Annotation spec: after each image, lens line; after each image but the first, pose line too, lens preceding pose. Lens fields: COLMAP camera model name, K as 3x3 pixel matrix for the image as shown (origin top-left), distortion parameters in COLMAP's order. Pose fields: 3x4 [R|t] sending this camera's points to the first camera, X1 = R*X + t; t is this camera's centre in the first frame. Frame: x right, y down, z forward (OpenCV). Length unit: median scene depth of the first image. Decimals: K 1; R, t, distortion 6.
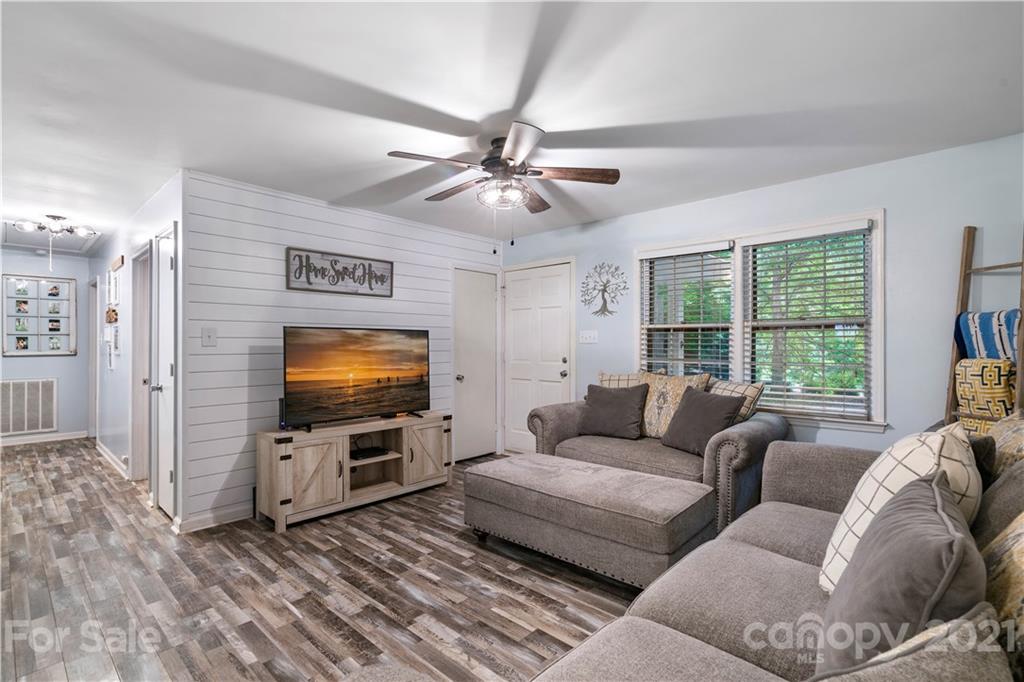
lens RADIAL K [[465.1, 0, 504.3], [0, 465.1, 344.8], [0, 0, 1]] dist [-0.003008, -0.000094]
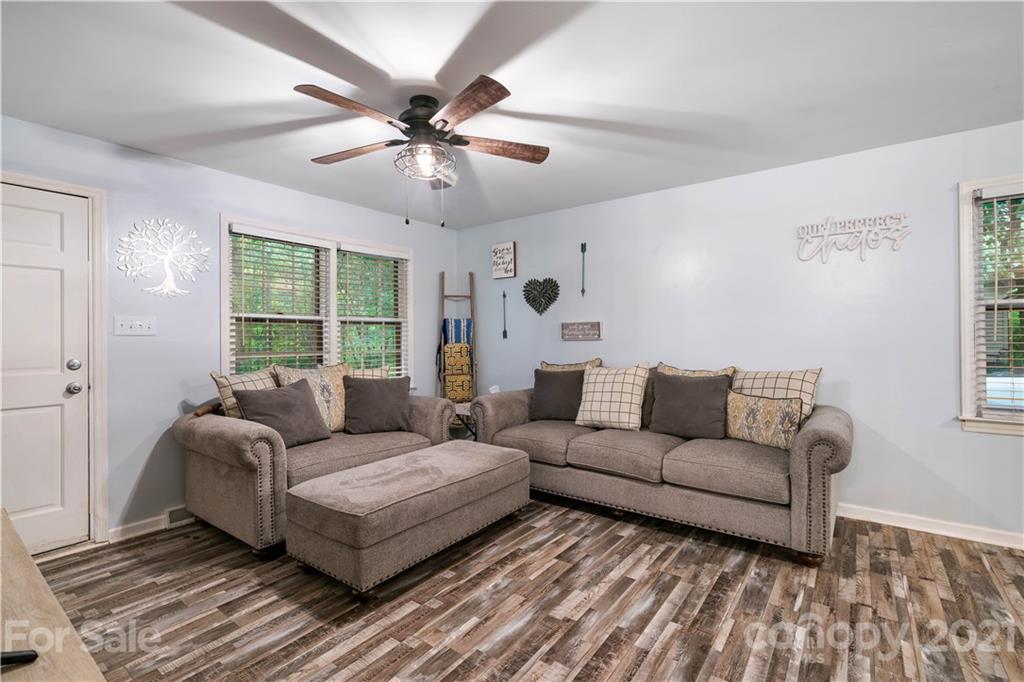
lens RADIAL K [[463.1, 0, 528.7], [0, 463.1, 338.5], [0, 0, 1]] dist [-0.001034, 0.000189]
pose [[-0.120189, -0.002862, 0.992747, -0.850471], [0.007520, 0.999965, 0.003793, 0.004898], [-0.992723, 0.007921, -0.120163, 0.882082]]
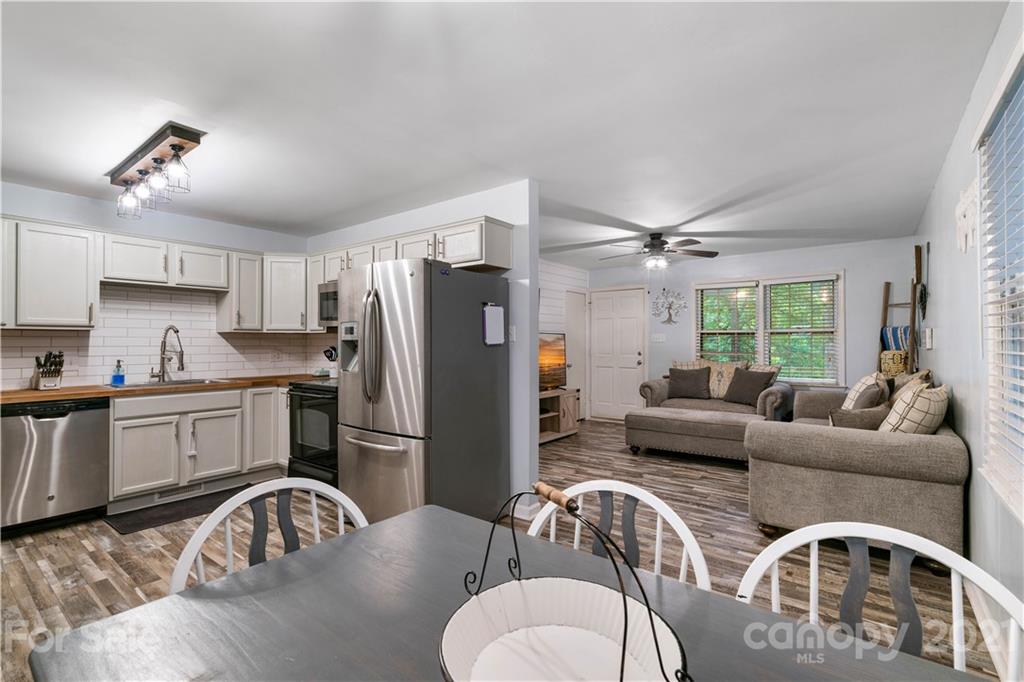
lens RADIAL K [[463.7, 0, 511.2], [0, 463.7, 338.4], [0, 0, 1]] dist [0.001837, 0.000184]
pose [[0.994984, 0.002613, 0.099996, -0.736944], [-0.001503, 0.999936, -0.011172, 0.002861], [-0.100019, 0.010965, 0.994925, -0.754328]]
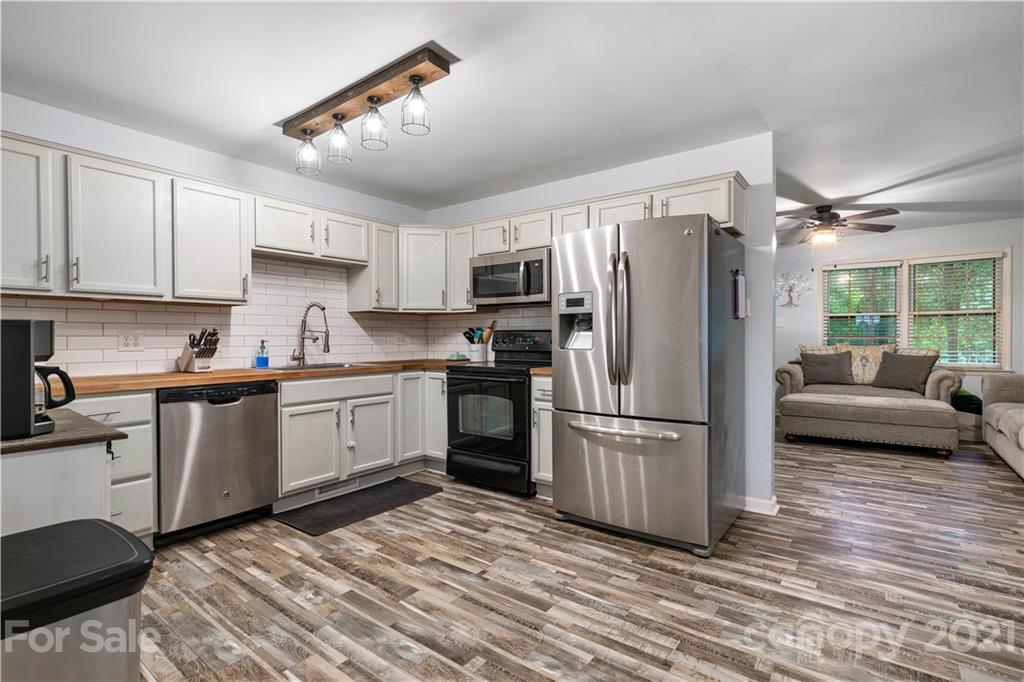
lens RADIAL K [[463.1, 0, 528.7], [0, 463.1, 338.5], [0, 0, 1]] dist [-0.001034, 0.000189]
pose [[0.992095, 0.000998, 0.125489, -1.271816], [-0.001617, 0.999987, 0.004831, 0.046926], [-0.125482, -0.004996, 0.992083, -0.545868]]
